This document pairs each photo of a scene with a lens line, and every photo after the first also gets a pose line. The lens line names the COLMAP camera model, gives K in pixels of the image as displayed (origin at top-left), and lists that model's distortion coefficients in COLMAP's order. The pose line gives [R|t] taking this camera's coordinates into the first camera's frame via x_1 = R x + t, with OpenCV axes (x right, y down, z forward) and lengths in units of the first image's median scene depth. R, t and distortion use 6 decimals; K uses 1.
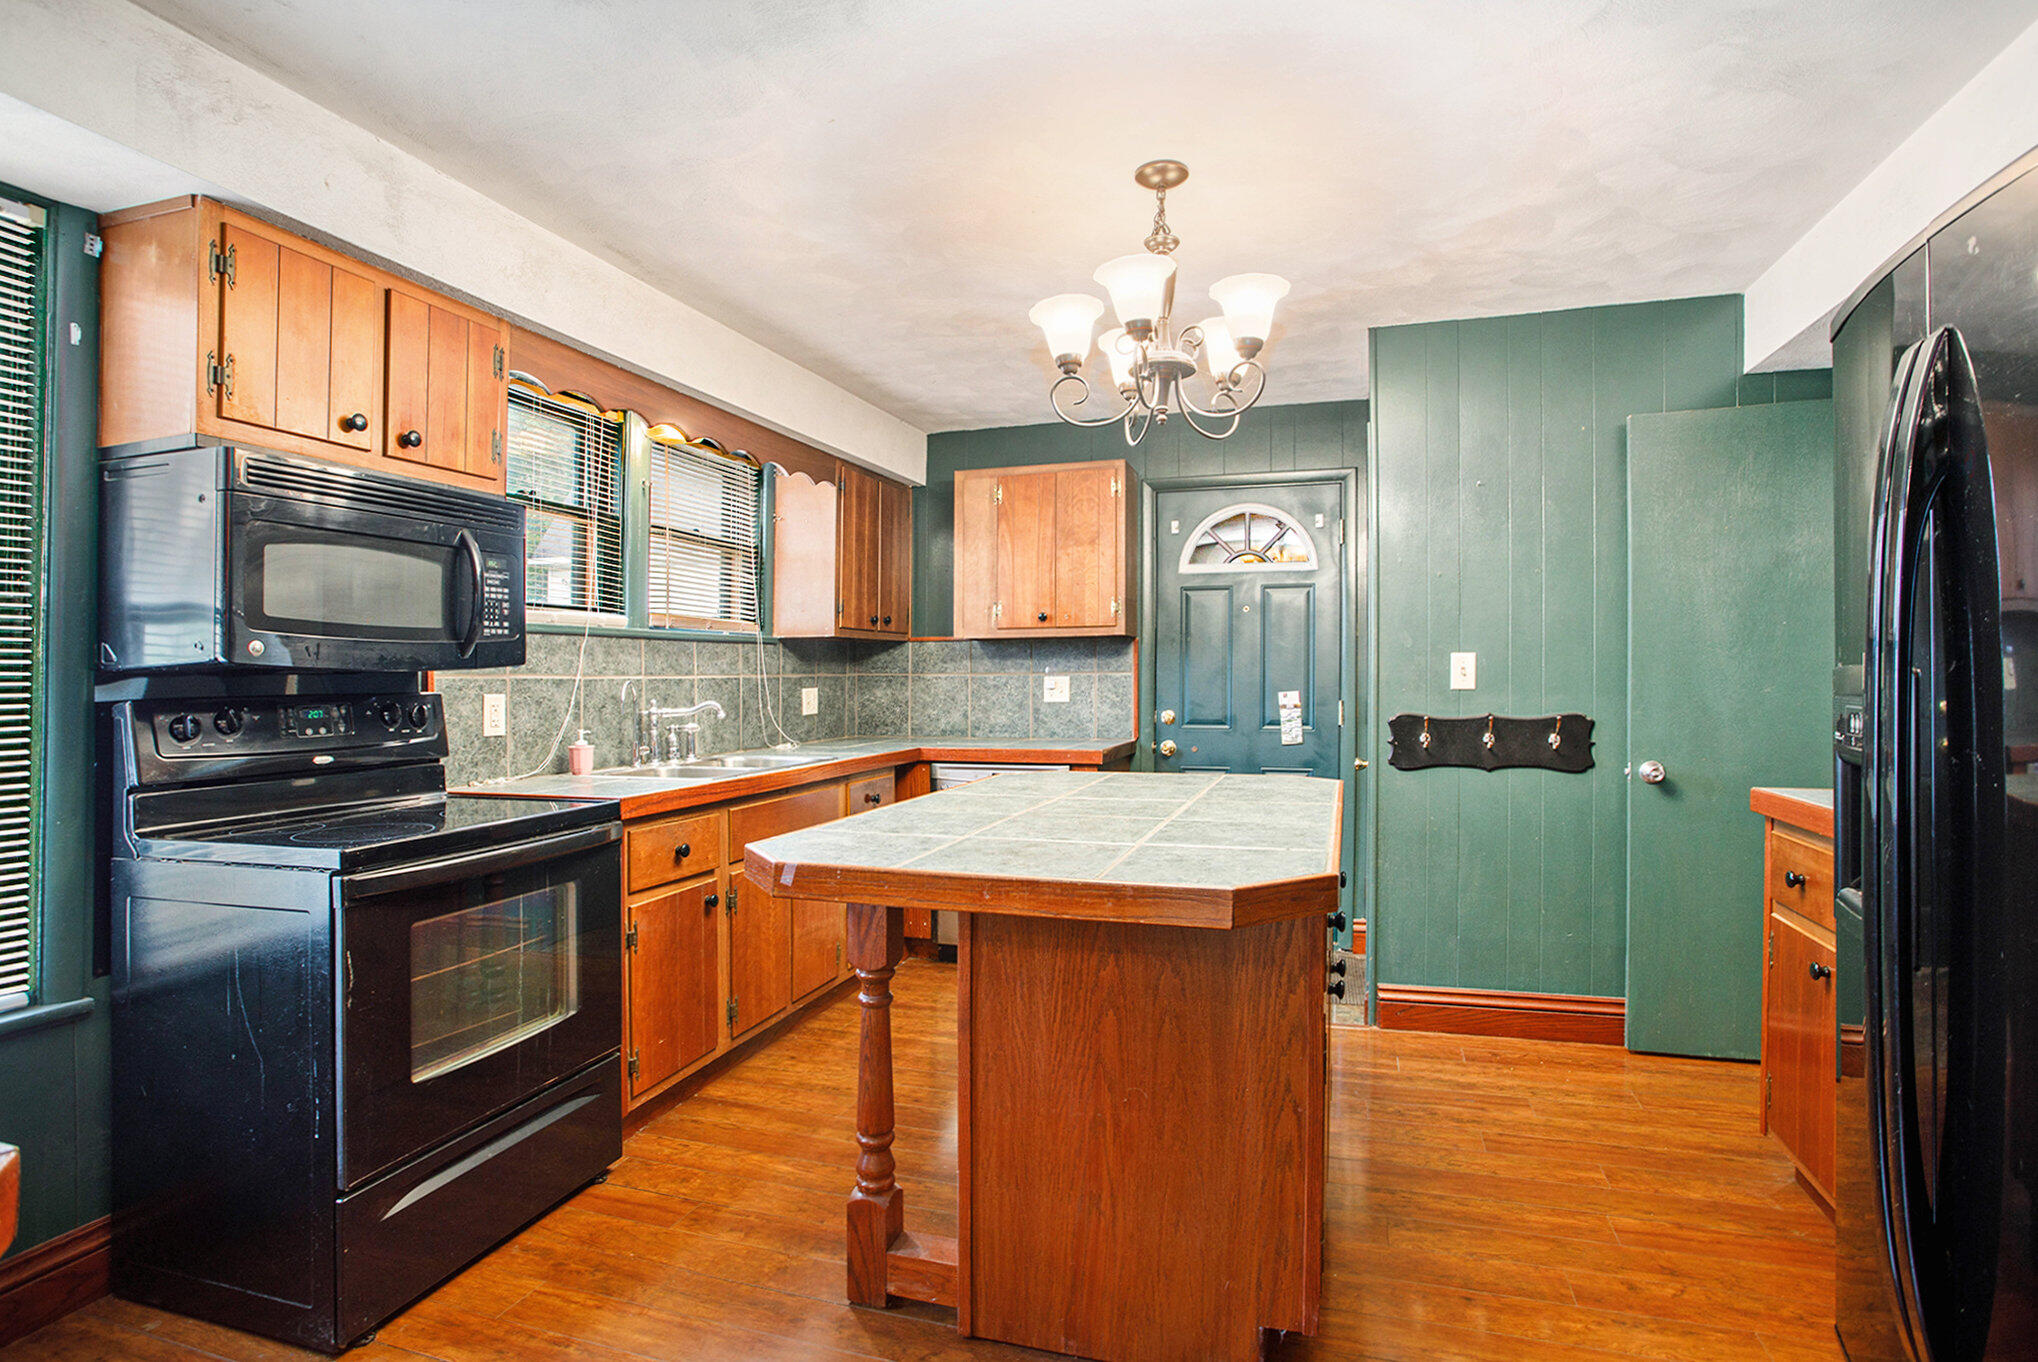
lens RADIAL K [[1038.2, 0, 1016.3], [0, 1038.2, 671.6], [0, 0, 1]] dist [-0.021444, 0.000842]
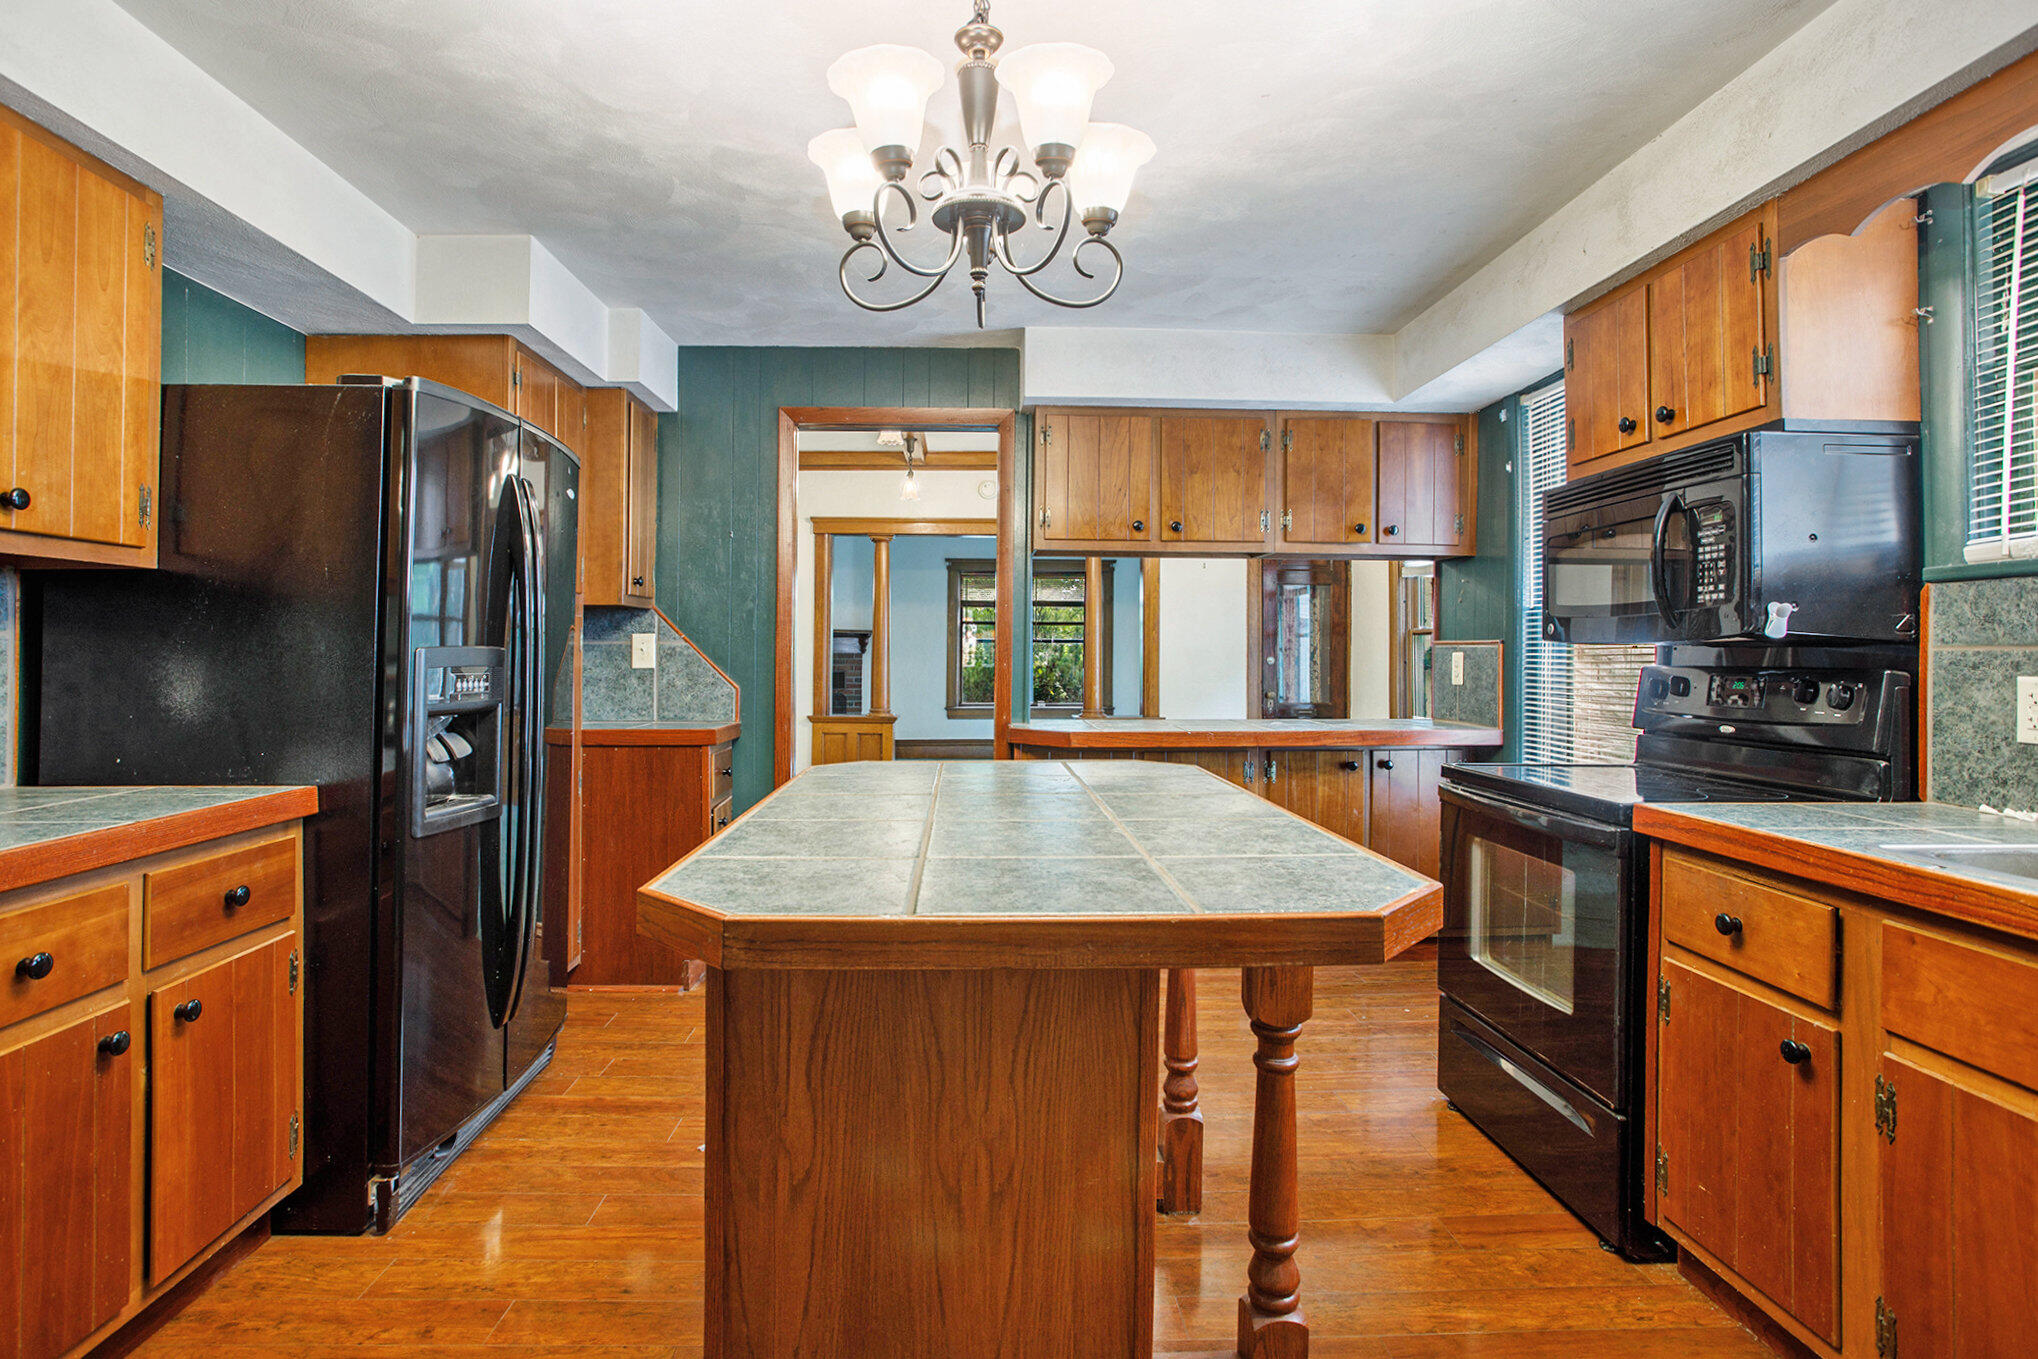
lens RADIAL K [[1038.2, 0, 1016.3], [0, 1038.2, 670.1], [0, 0, 1]] dist [-0.021444, 0.000842]
pose [[-0.933812, 0.009174, -0.357648, 0.343080], [0.004510, 0.999894, 0.013872, 0.007626], [0.357737, 0.011341, -0.933754, 1.596071]]
